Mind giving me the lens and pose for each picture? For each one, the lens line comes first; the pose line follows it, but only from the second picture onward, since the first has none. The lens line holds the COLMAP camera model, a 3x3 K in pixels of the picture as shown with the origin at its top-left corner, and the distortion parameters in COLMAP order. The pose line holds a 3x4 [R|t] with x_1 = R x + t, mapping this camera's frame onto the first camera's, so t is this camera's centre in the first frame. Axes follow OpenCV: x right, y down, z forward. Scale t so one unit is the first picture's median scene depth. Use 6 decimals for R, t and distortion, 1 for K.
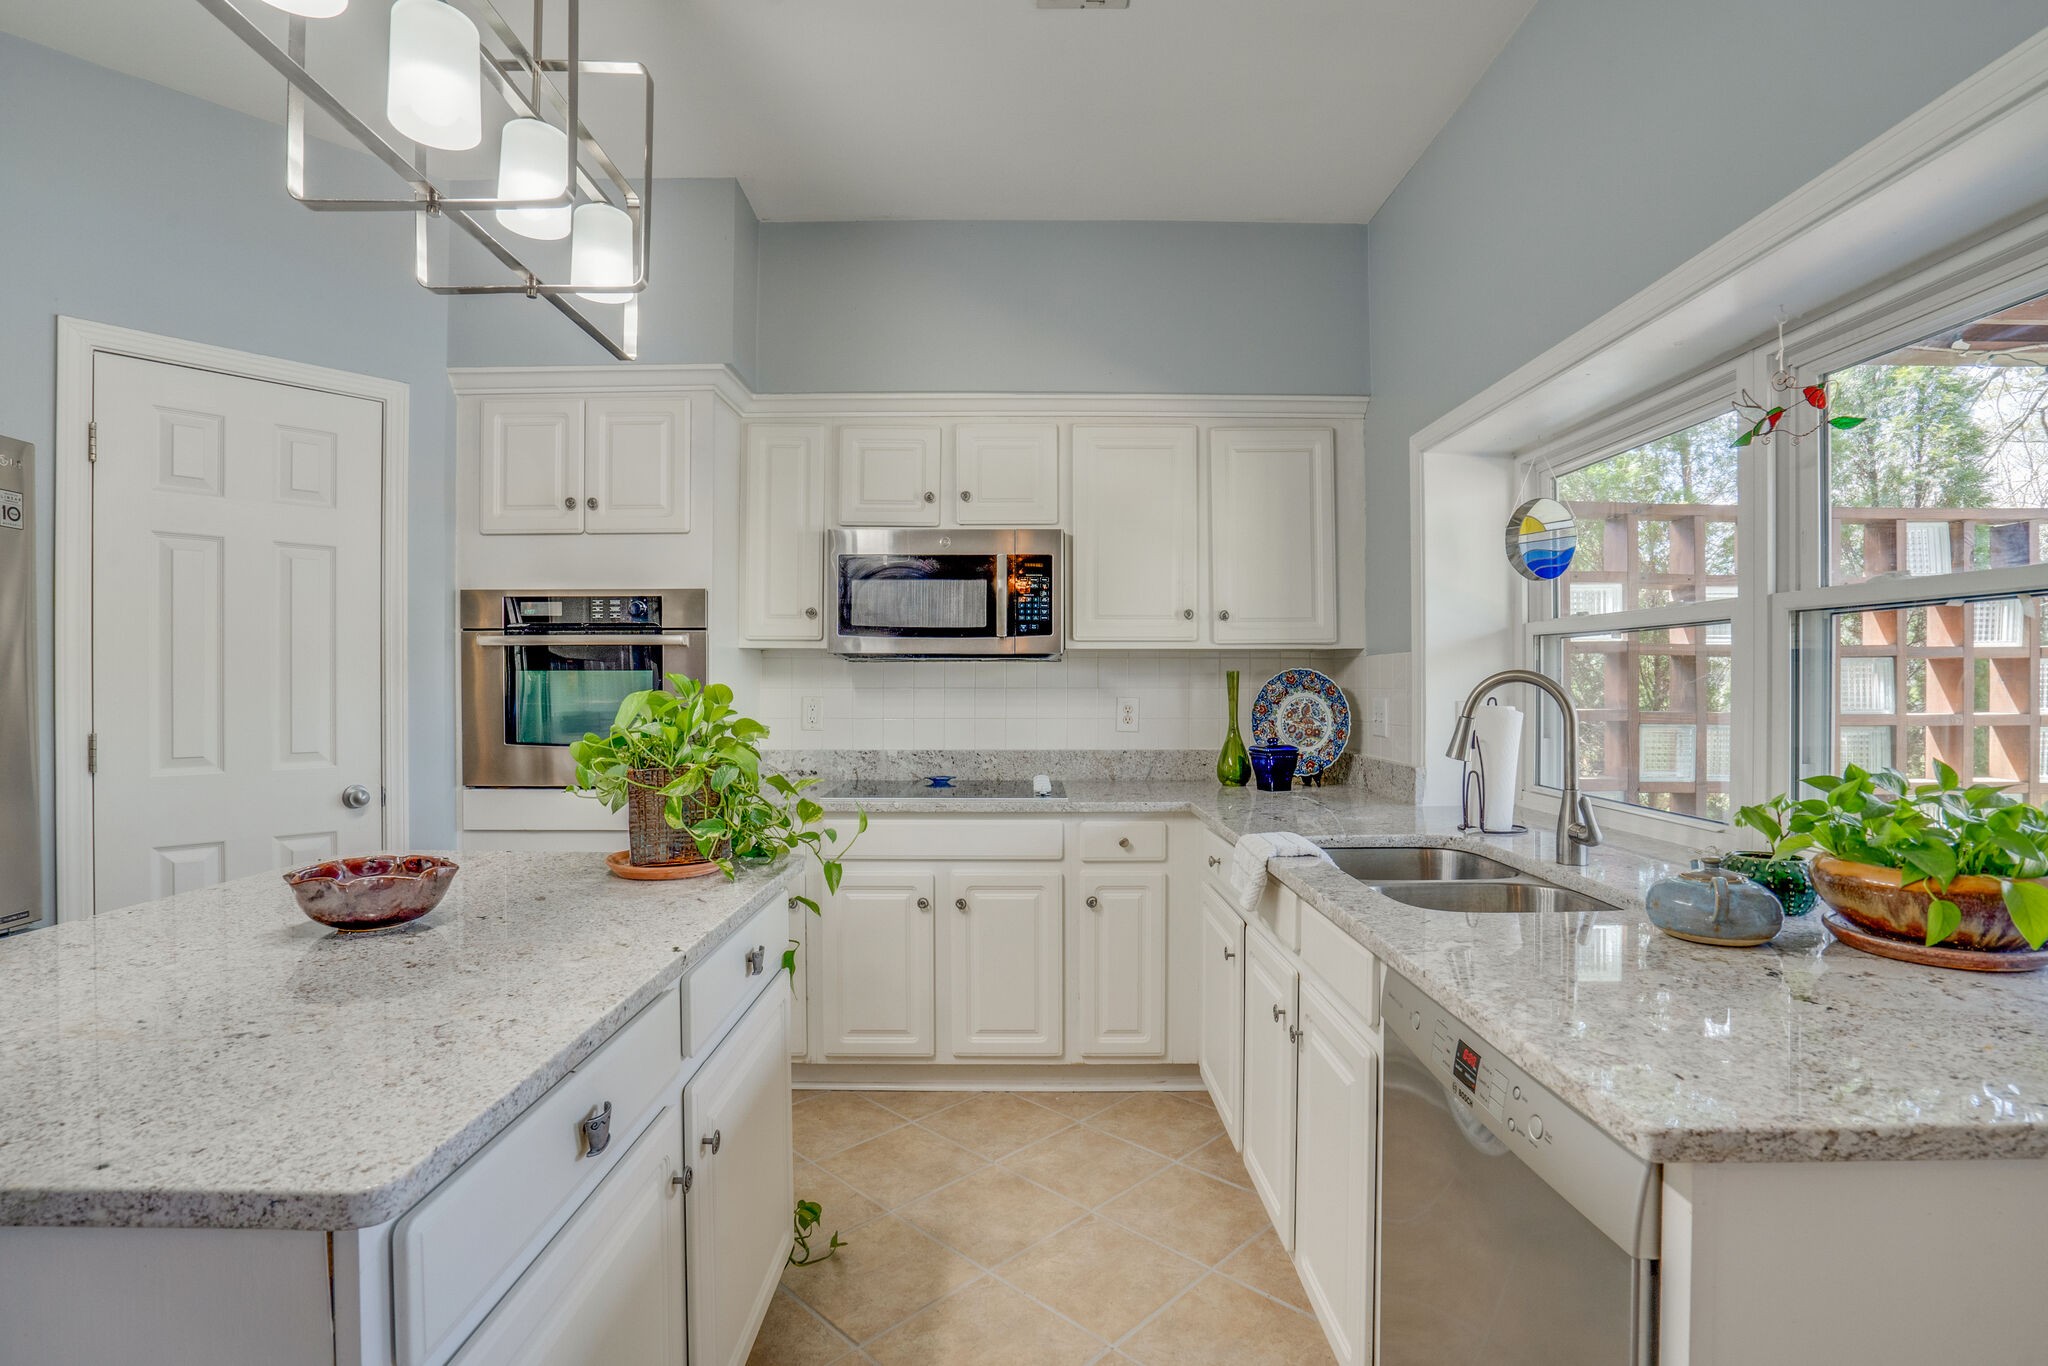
lens RADIAL K [[986.9, 0, 1011.3], [0, 986.9, 678.8], [0, 0, 1]] dist [-0.043380, 0.010710]
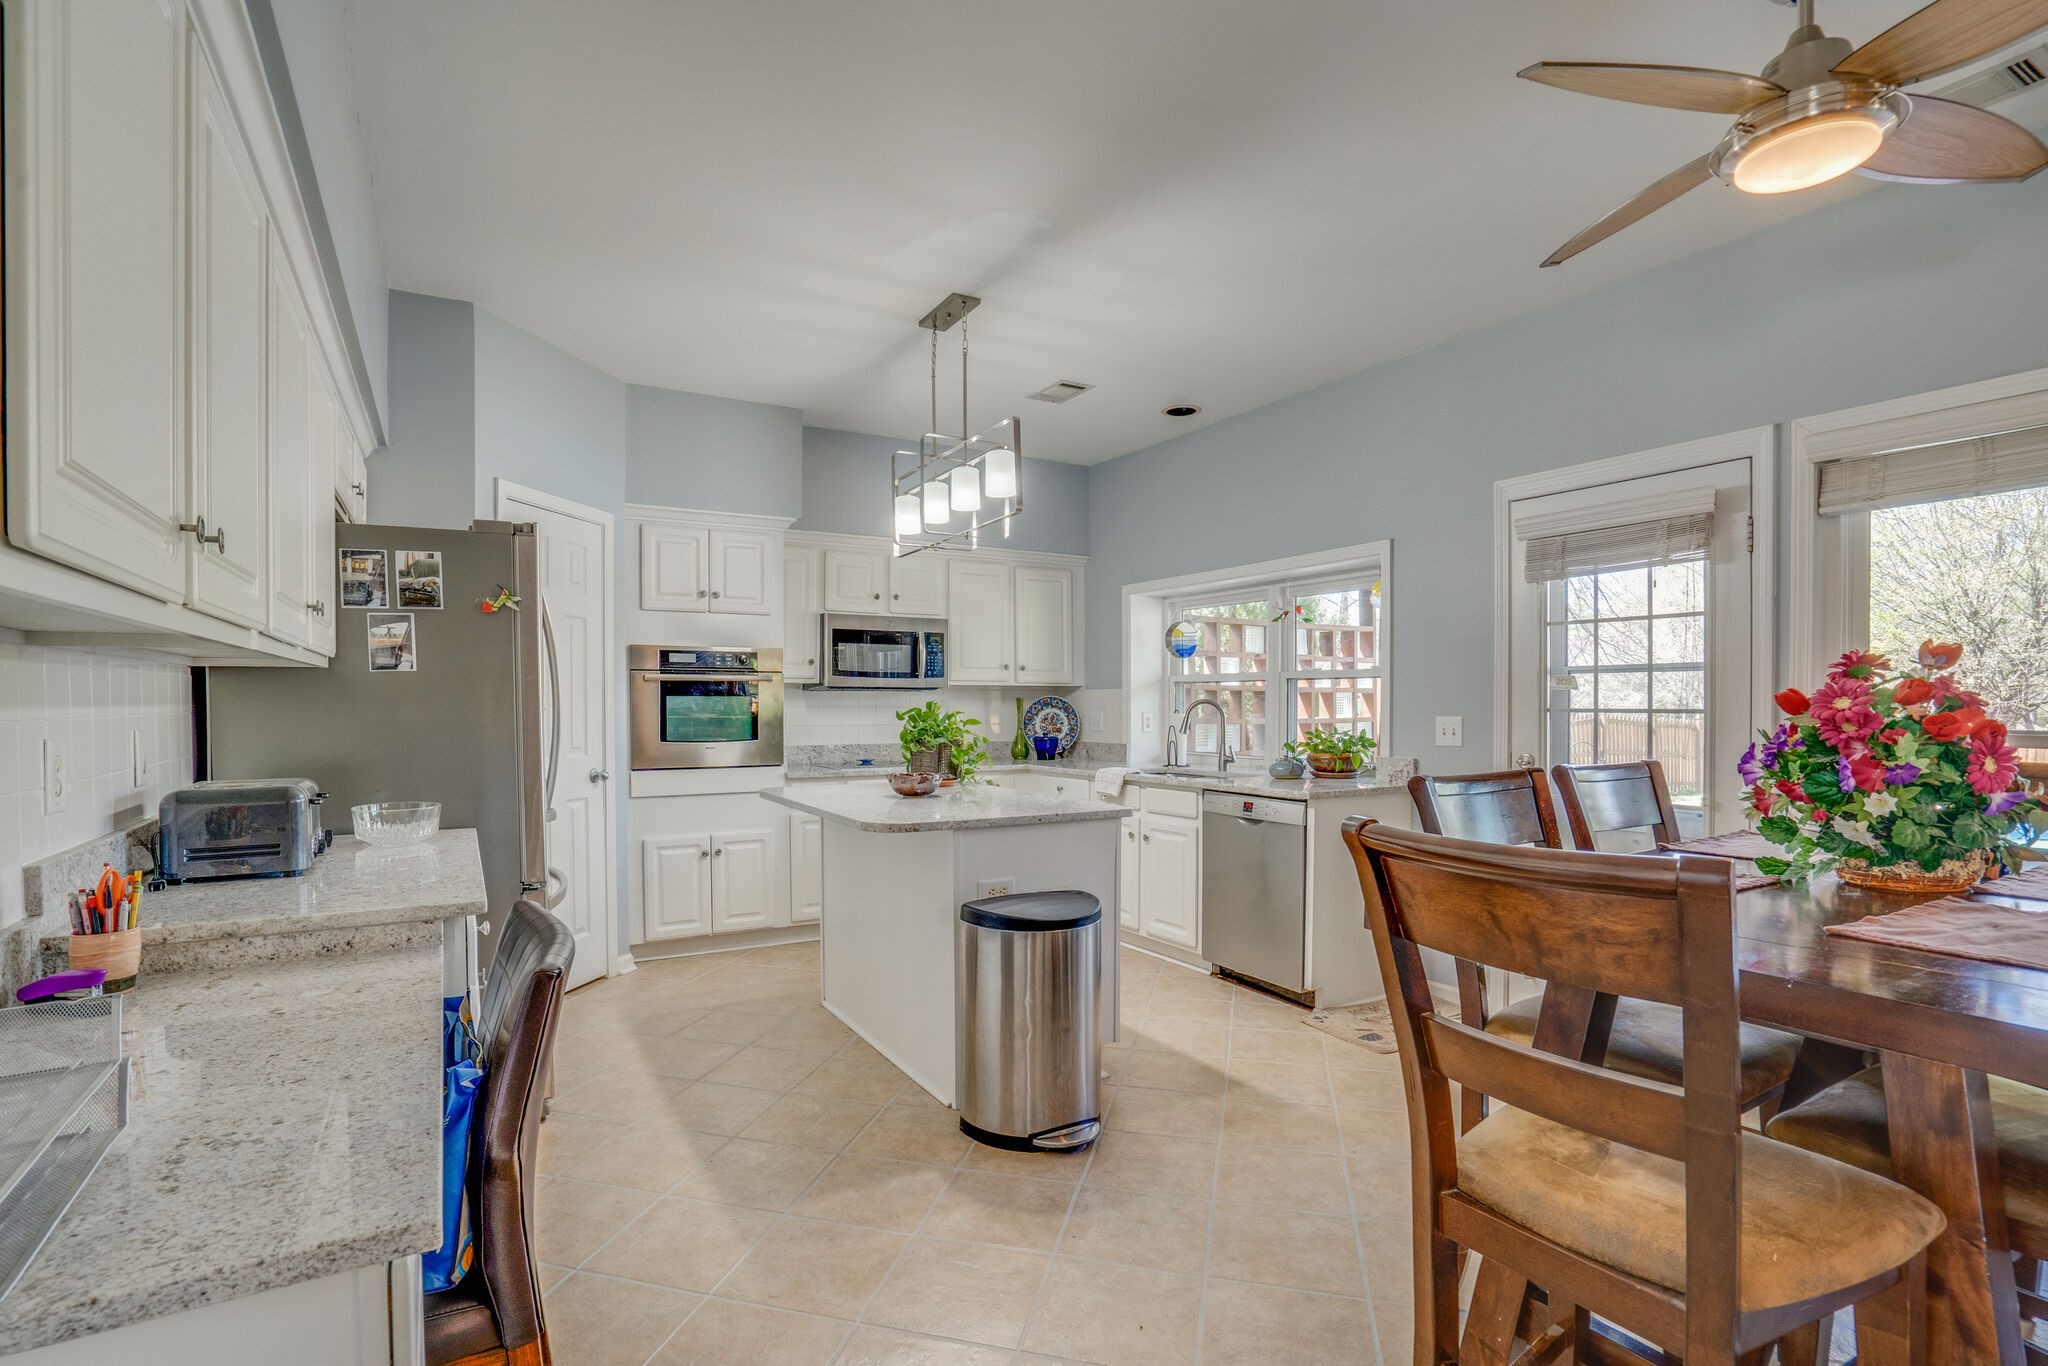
lens RADIAL K [[986.9, 0, 1008.2], [0, 986.9, 715.3], [0, 0, 1]] dist [-0.043380, 0.010710]
pose [[0.862603, -0.006012, 0.505846, -0.816439], [-0.001573, 0.999893, 0.014566, -0.001603], [-0.505880, -0.013360, 0.862501, -0.652492]]
